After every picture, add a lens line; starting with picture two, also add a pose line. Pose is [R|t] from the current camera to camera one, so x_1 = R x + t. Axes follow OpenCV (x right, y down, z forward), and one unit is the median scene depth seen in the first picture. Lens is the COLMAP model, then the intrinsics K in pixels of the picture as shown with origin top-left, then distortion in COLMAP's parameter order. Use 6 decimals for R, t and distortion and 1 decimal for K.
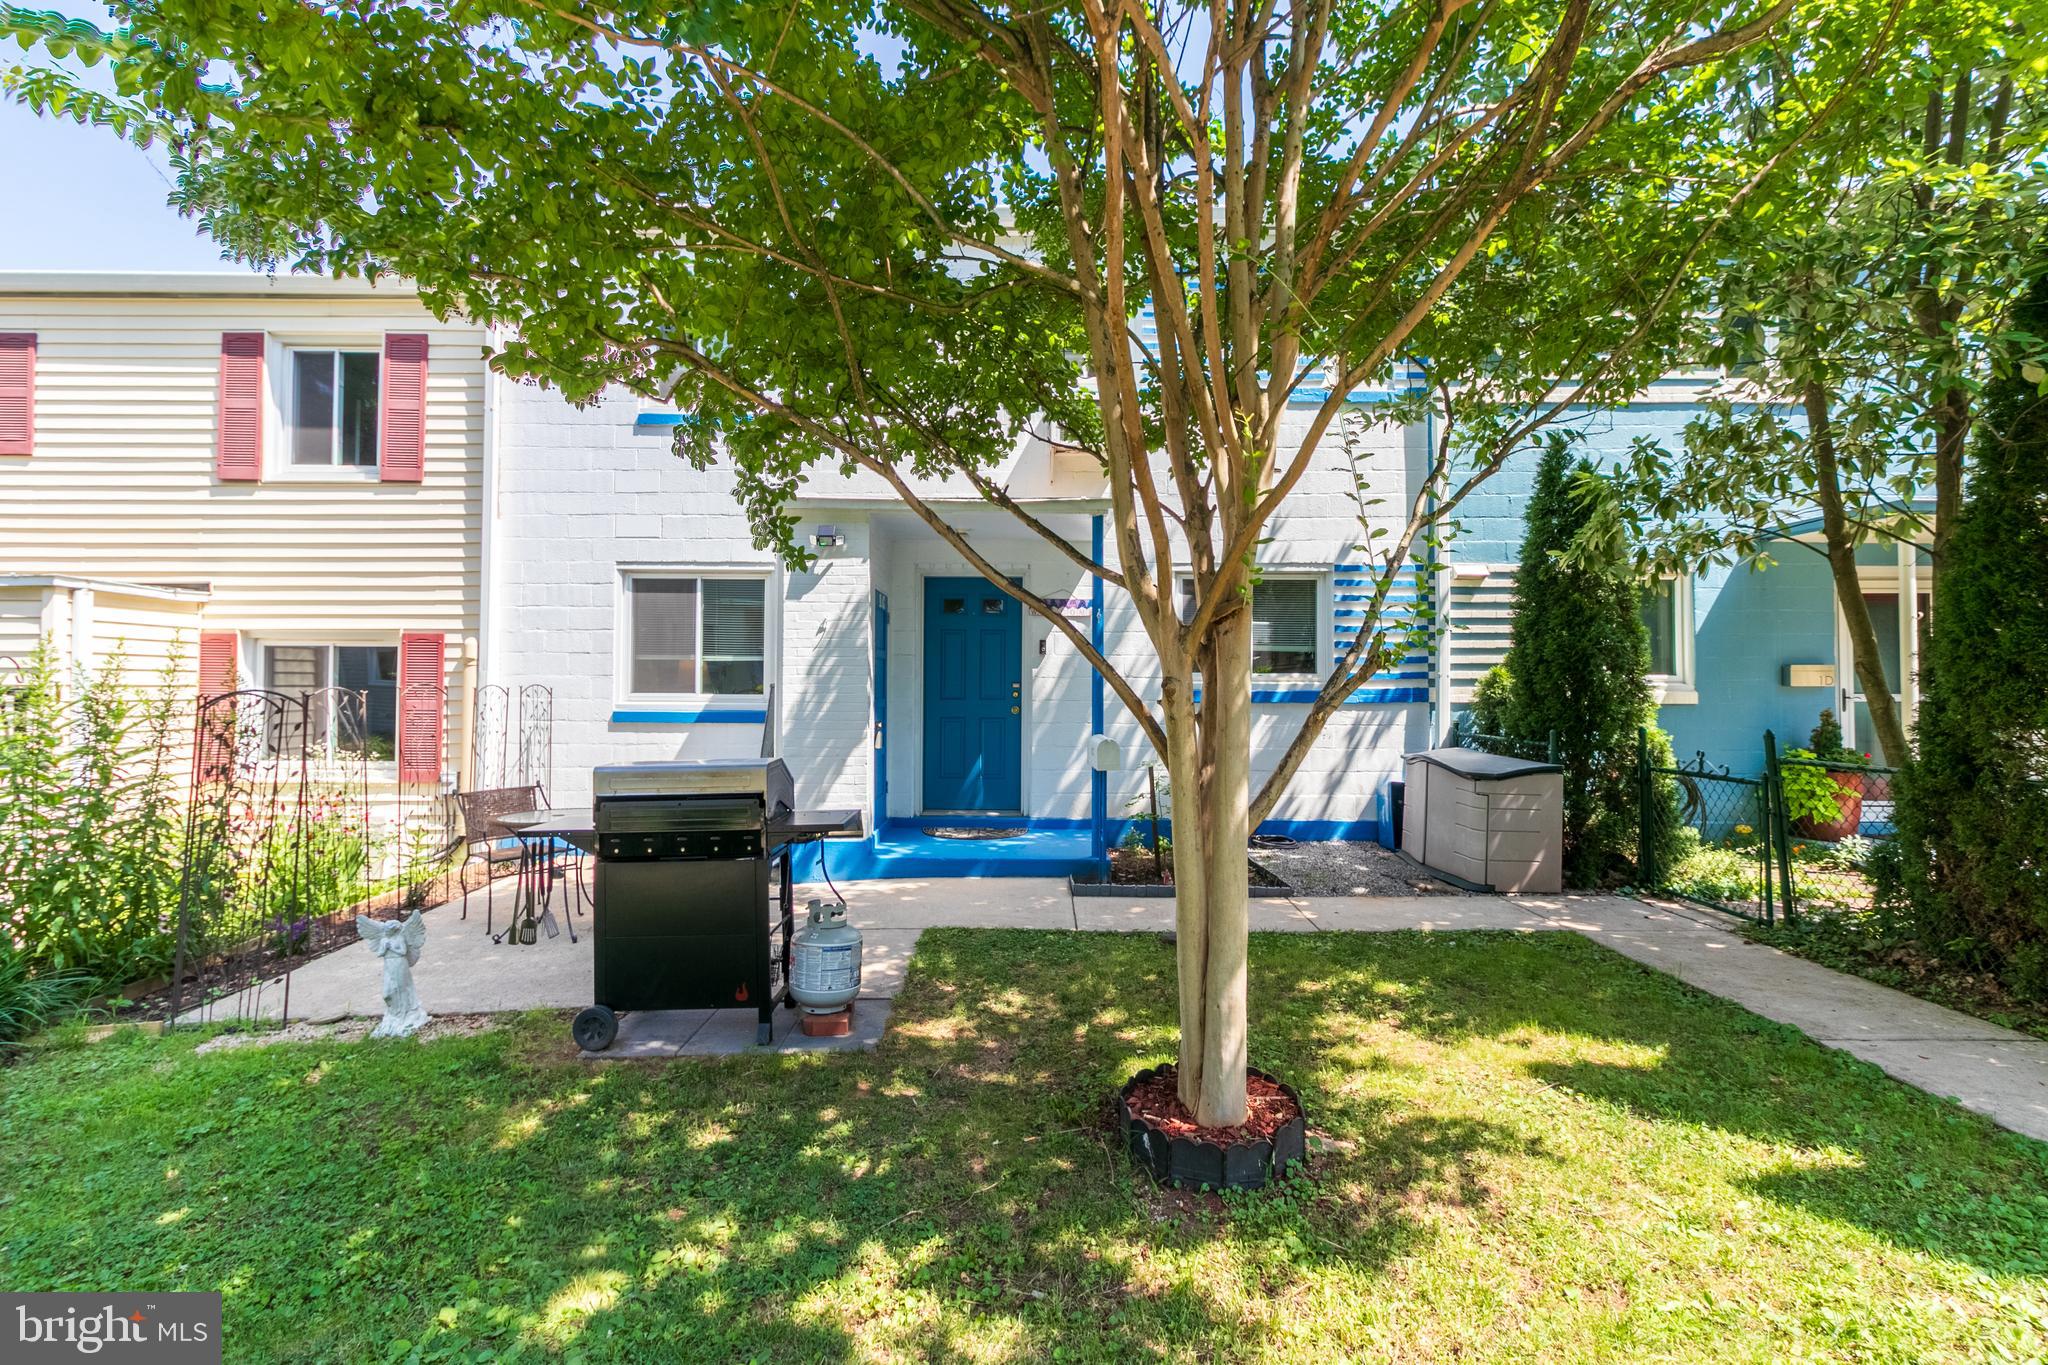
lens RADIAL K [[920.2, 0, 1024.8], [0, 920.2, 660.7], [0, 0, 1]] dist [0.001427, -0.000190]
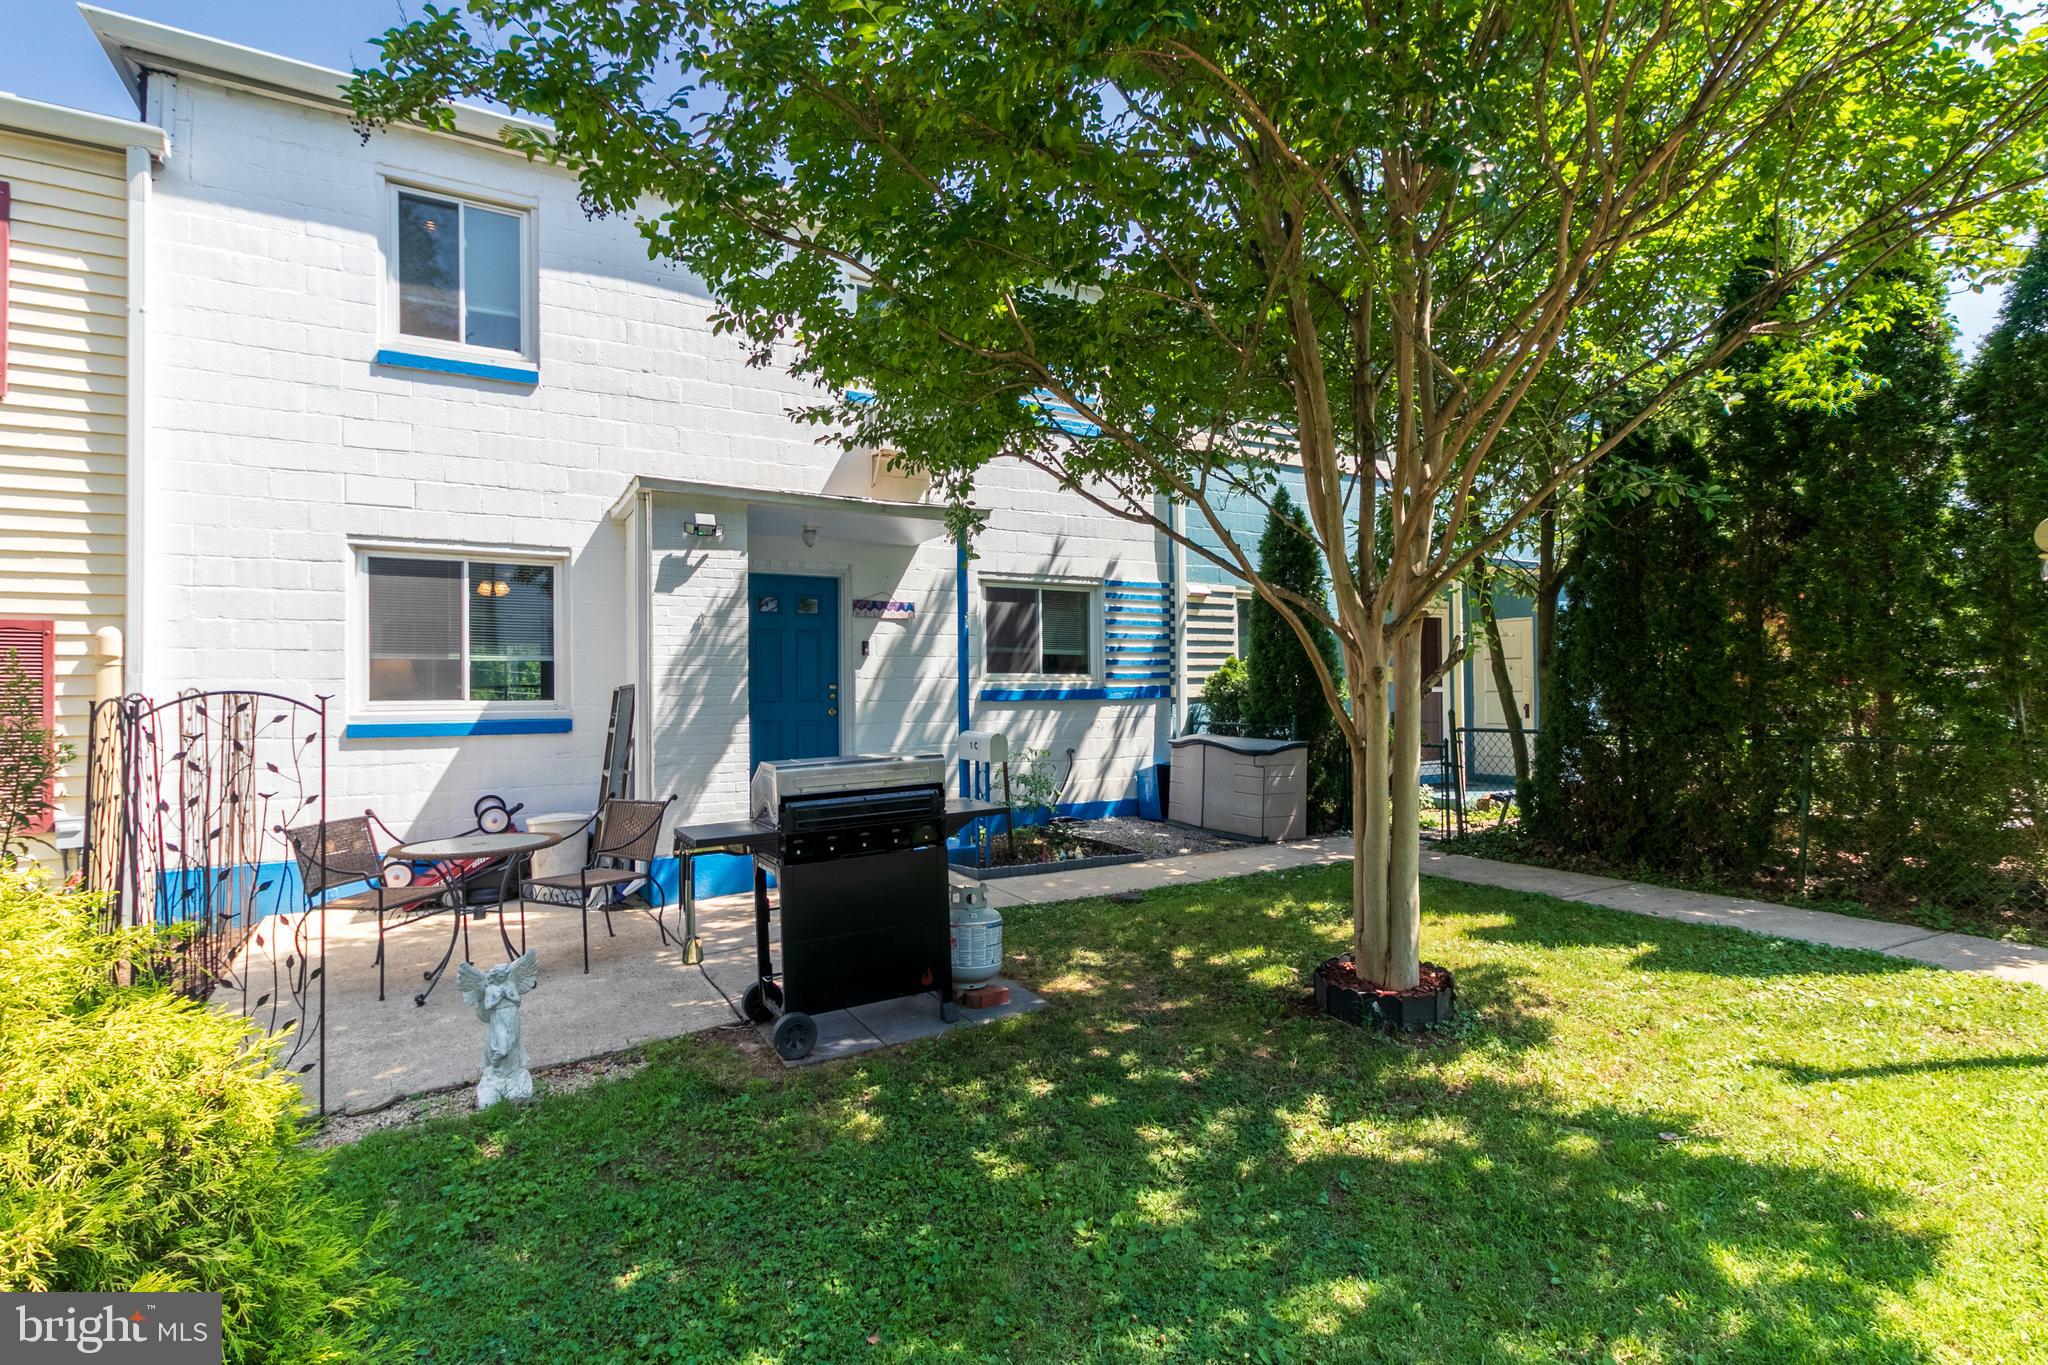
lens RADIAL K [[946.5, 0, 1024.0], [0, 946.5, 682.5], [0, 0, 1]] dist [0.000982, 0.000356]
pose [[0.873806, -0.007471, 0.486218, -0.389147], [-0.000088, 0.999880, 0.015522, 0.007515], [-0.486275, -0.013606, 0.873700, 0.012818]]
